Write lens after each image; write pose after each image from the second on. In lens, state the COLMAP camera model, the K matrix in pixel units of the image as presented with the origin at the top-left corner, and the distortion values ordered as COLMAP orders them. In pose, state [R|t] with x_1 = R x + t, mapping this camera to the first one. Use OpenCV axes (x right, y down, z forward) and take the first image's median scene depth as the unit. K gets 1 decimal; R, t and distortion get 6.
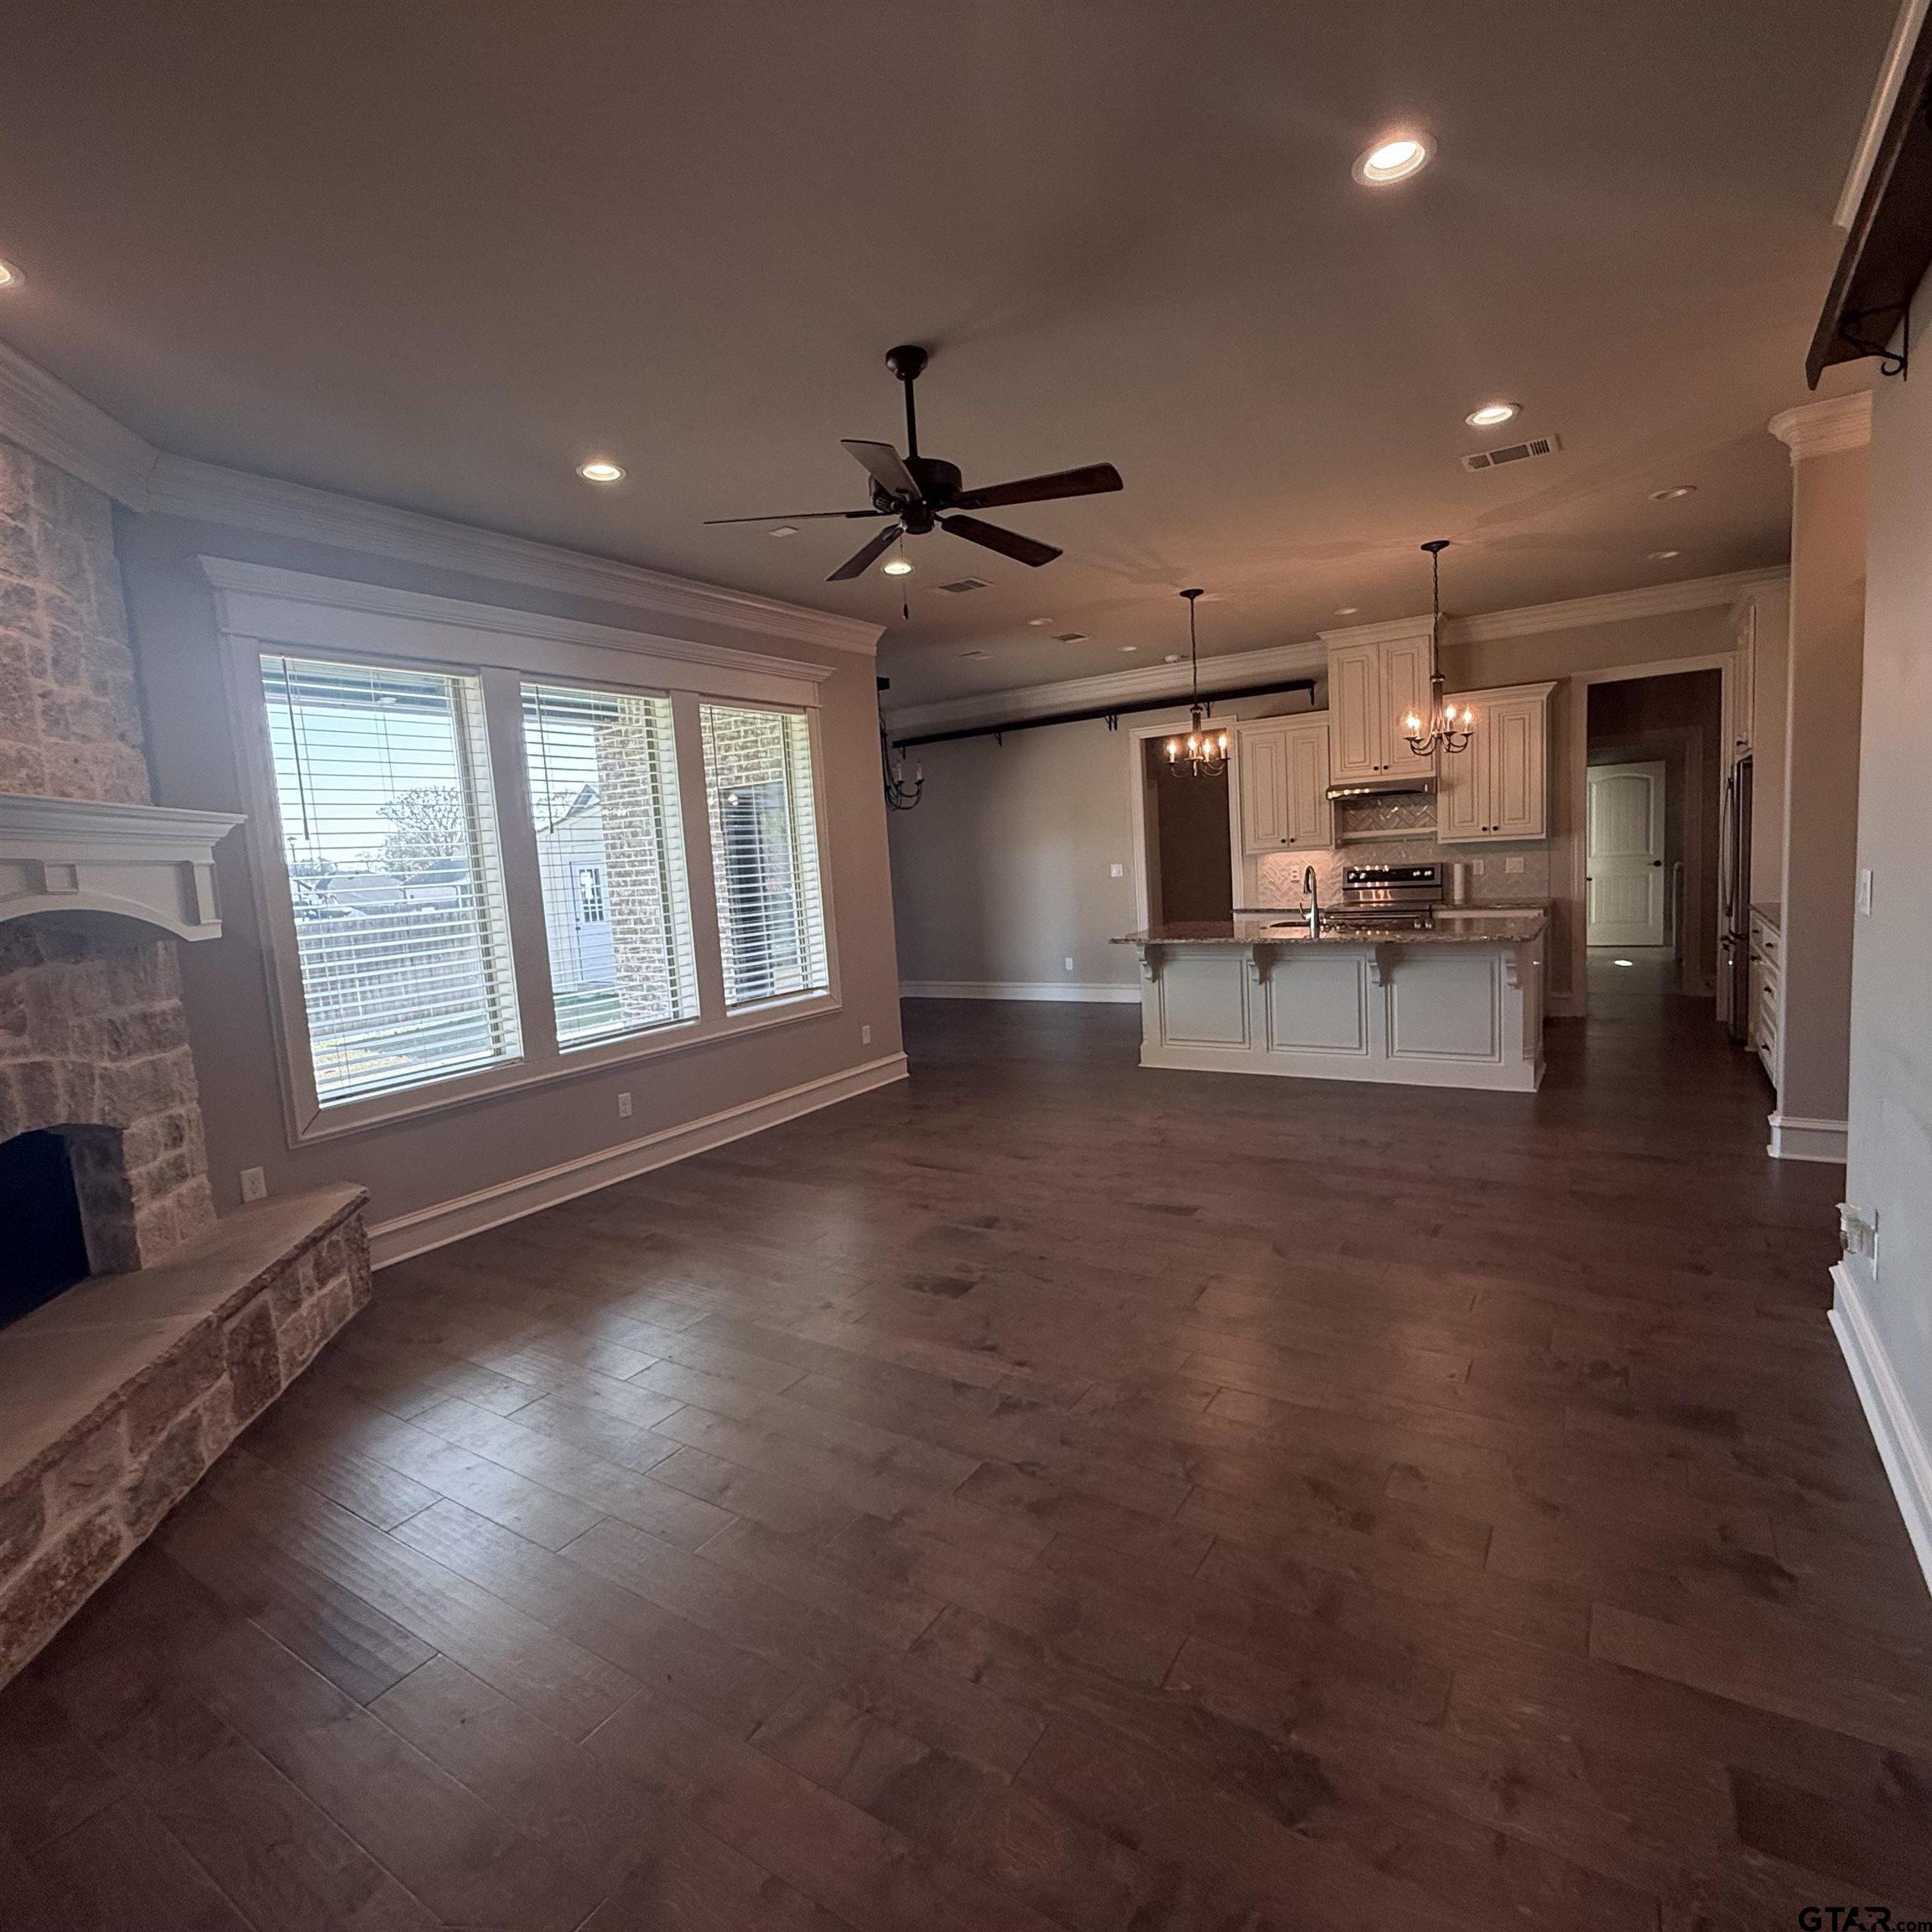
lens RADIAL K [[1028.6, 0, 961.1], [0, 1028.6, 962.2], [0, 0, 1]] dist [-0.000805, 0.001029]
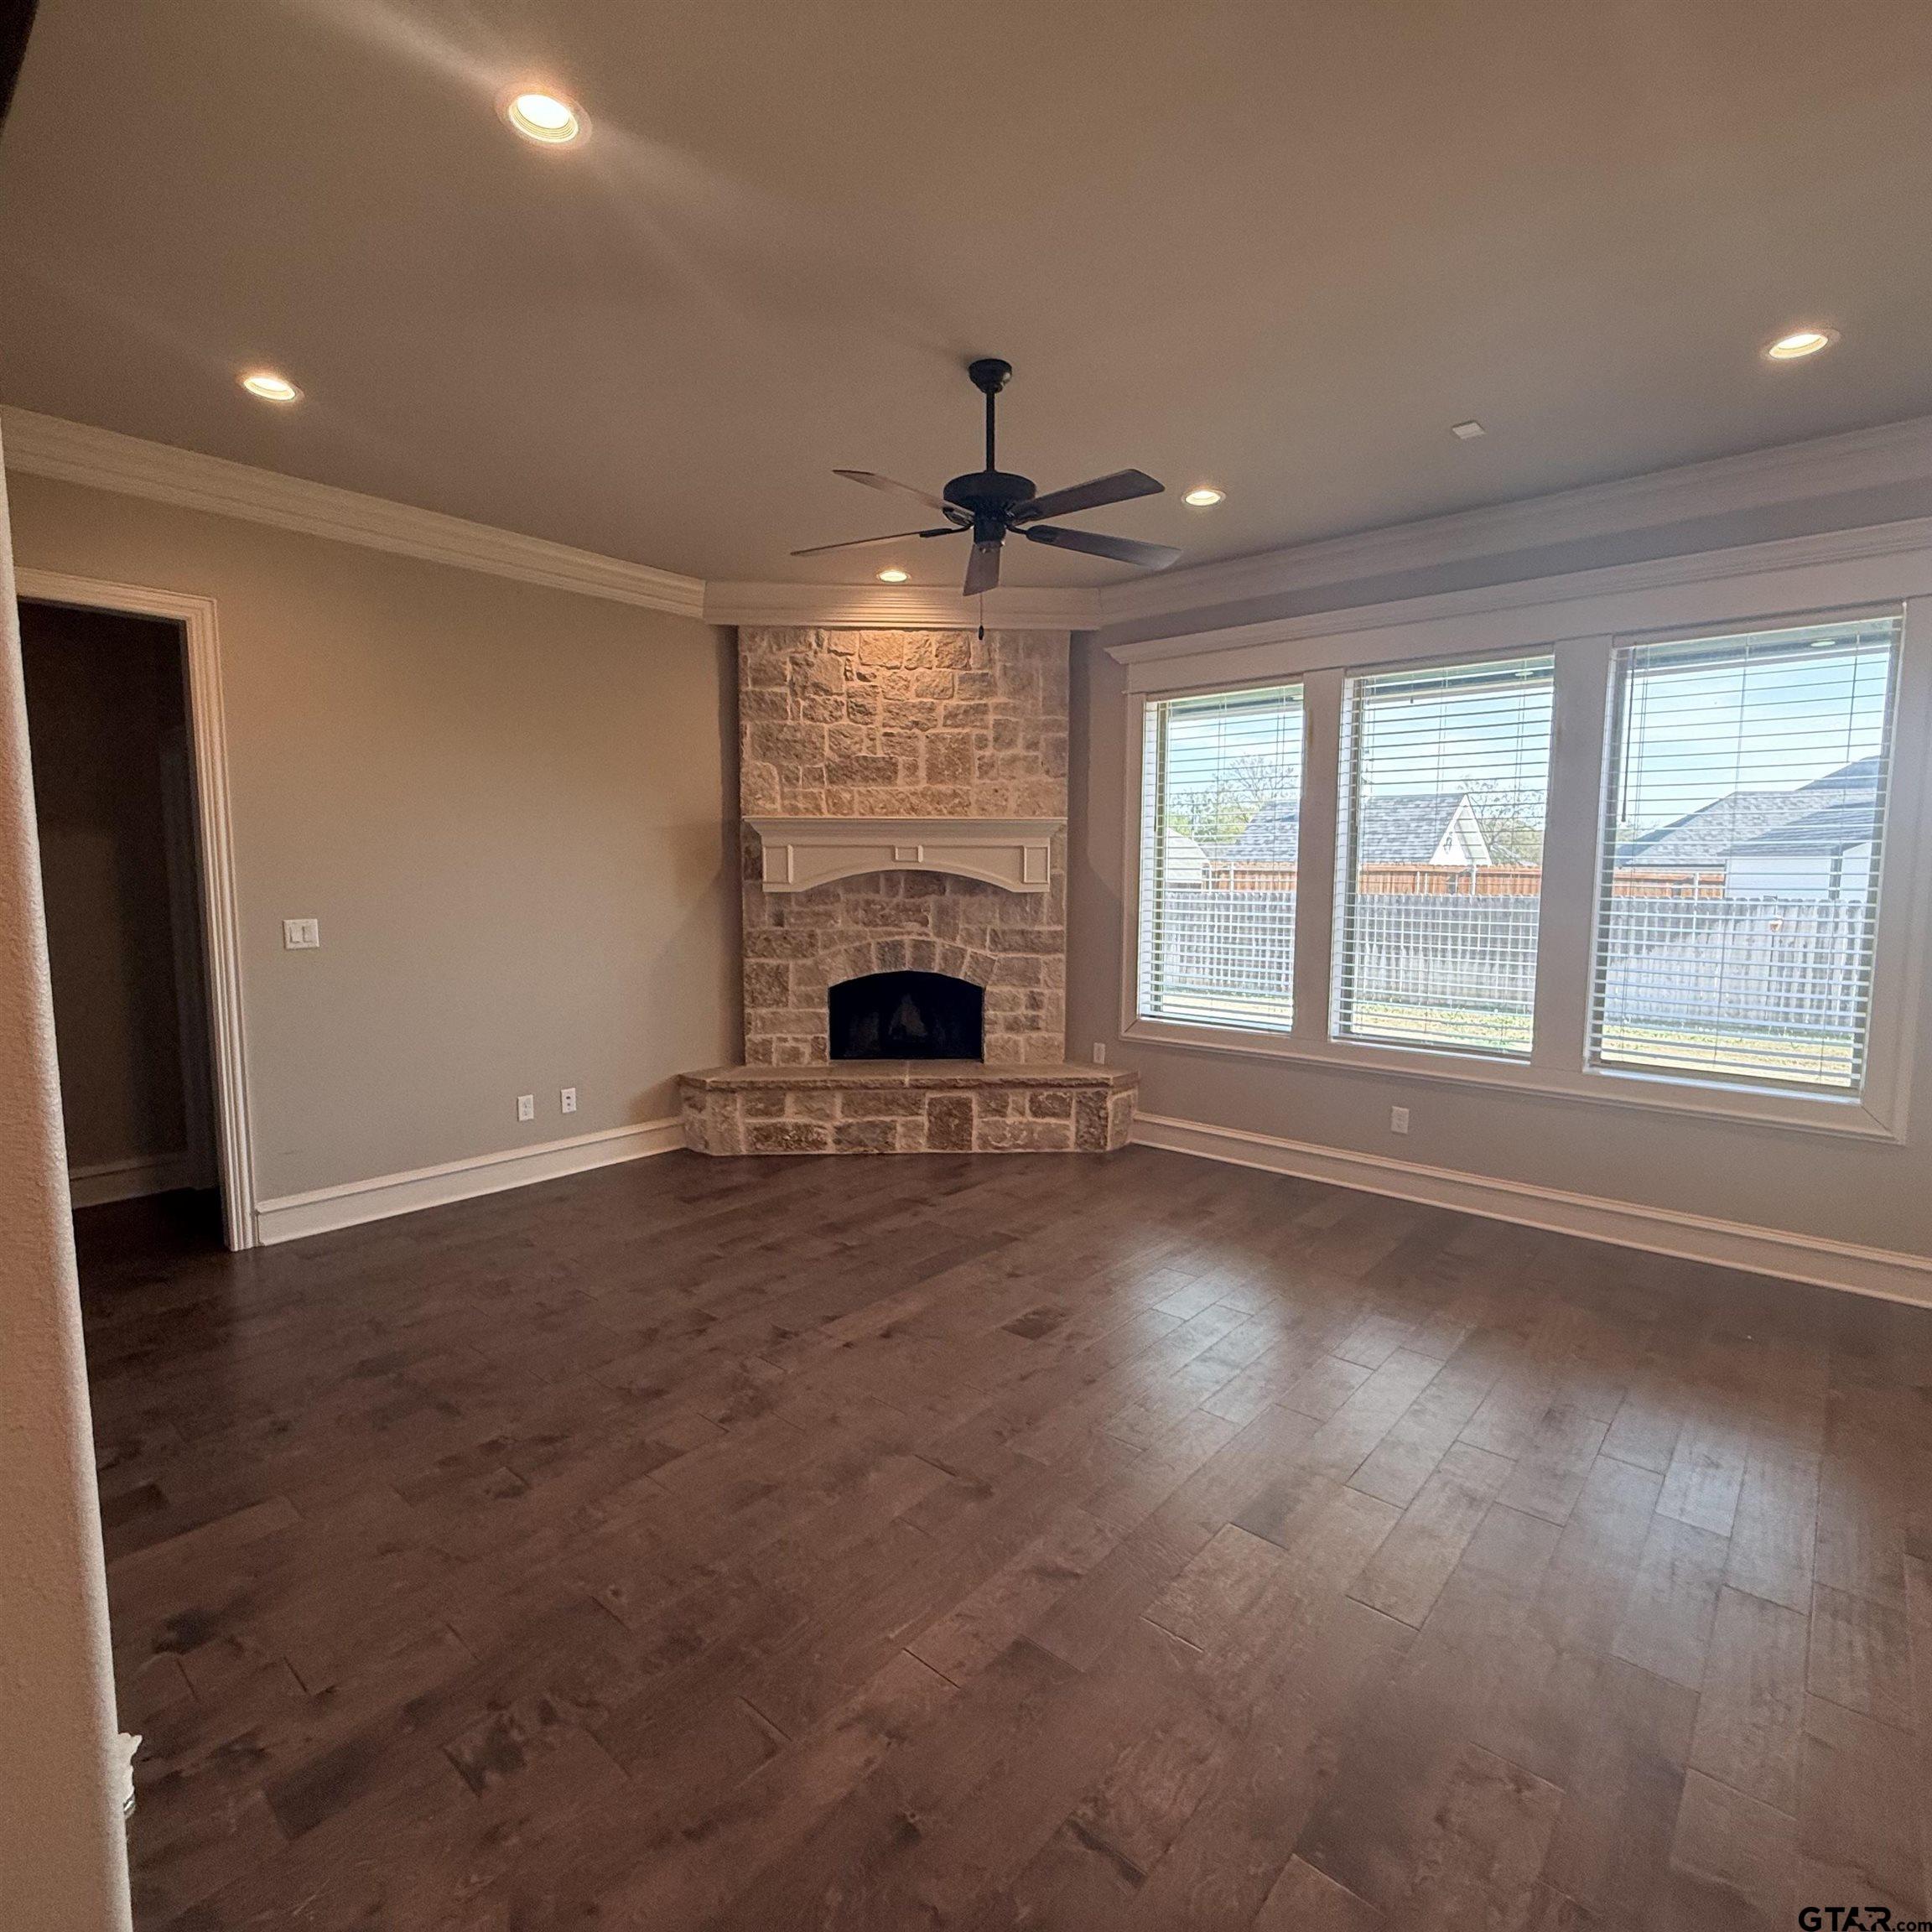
lens RADIAL K [[1028.6, 0, 957.8], [0, 1028.6, 963.3], [0, 0, 1]] dist [-0.000805, 0.001029]
pose [[-0.138555, 0.158071, -0.977658, 0.552317], [-0.097410, 0.980218, 0.172290, -0.108093], [0.985553, 0.119105, -0.120416, 0.634269]]
